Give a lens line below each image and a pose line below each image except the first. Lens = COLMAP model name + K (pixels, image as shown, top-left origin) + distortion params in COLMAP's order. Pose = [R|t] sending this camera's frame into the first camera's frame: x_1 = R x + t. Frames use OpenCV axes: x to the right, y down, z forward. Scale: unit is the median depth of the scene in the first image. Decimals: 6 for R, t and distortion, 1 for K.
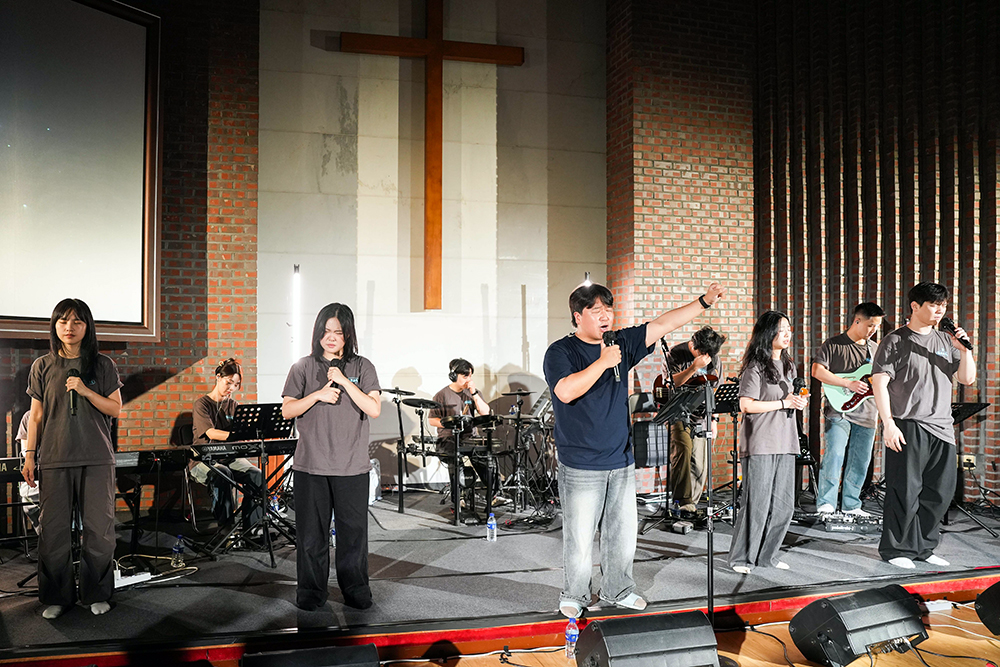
lens RADIAL K [[703.1, 0, 397.8], [0, 703.1, 369.5], [0, 0, 1]] dist [-0.046772, -0.000164]
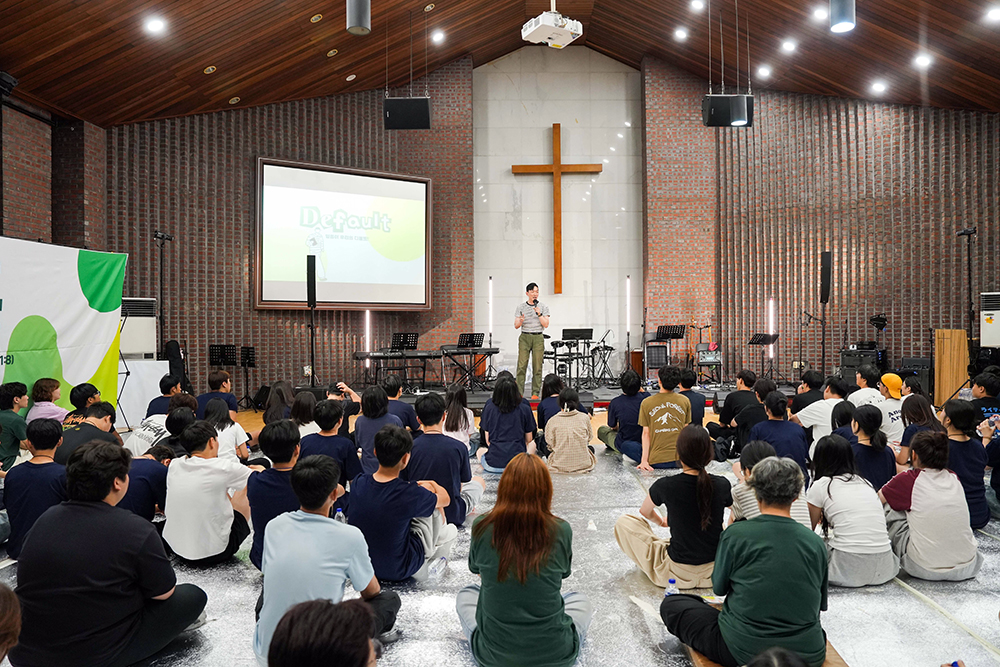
lens RADIAL K [[668.5, 0, 509.5], [0, 668.5, 336.0], [0, 0, 1]] dist [-0.041768, 0.002380]
pose [[0.981359, -0.007034, -0.192056, 0.309328], [0.006391, 0.999972, -0.003966, 0.048499], [0.192079, 0.002665, 0.981376, -1.030648]]
